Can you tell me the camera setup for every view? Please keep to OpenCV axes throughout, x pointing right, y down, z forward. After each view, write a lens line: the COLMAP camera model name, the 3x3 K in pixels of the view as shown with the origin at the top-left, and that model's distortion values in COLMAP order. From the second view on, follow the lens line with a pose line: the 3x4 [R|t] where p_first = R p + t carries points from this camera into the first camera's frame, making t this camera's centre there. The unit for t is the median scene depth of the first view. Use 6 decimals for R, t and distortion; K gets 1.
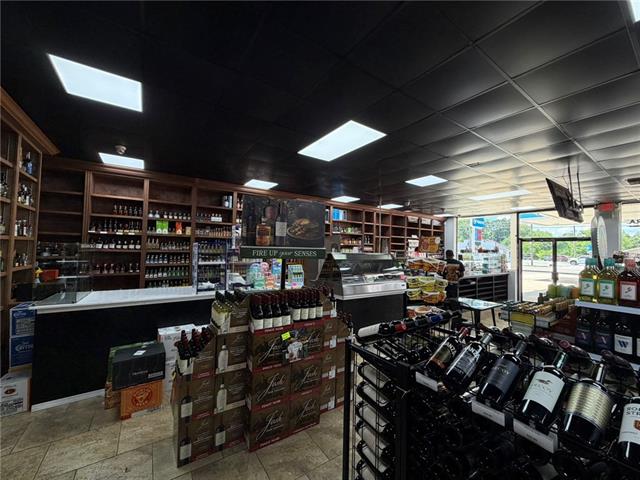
lens RADIAL K [[256.4, 0, 317.4], [0, 256.4, 240.5], [0, 0, 1]] dist [0.001213, 0.000228]
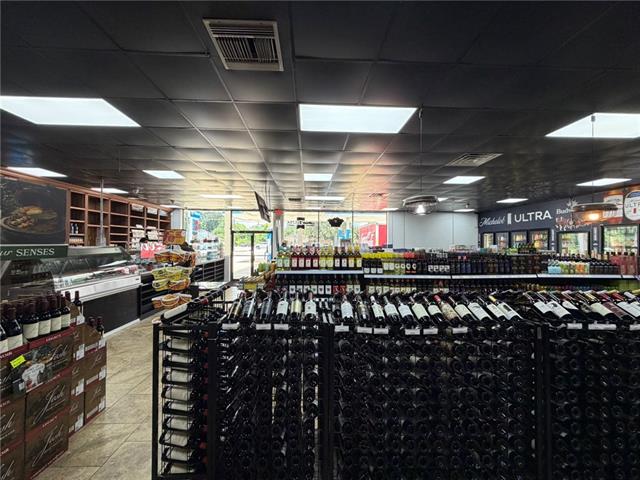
lens RADIAL K [[256.4, 0, 317.4], [0, 256.4, 240.5], [0, 0, 1]] dist [0.001213, 0.000228]
pose [[0.527867, -0.015216, 0.849191, -0.243643], [-0.021182, 0.999293, 0.031072, -0.024394], [-0.849063, -0.034389, 0.527171, -0.120414]]
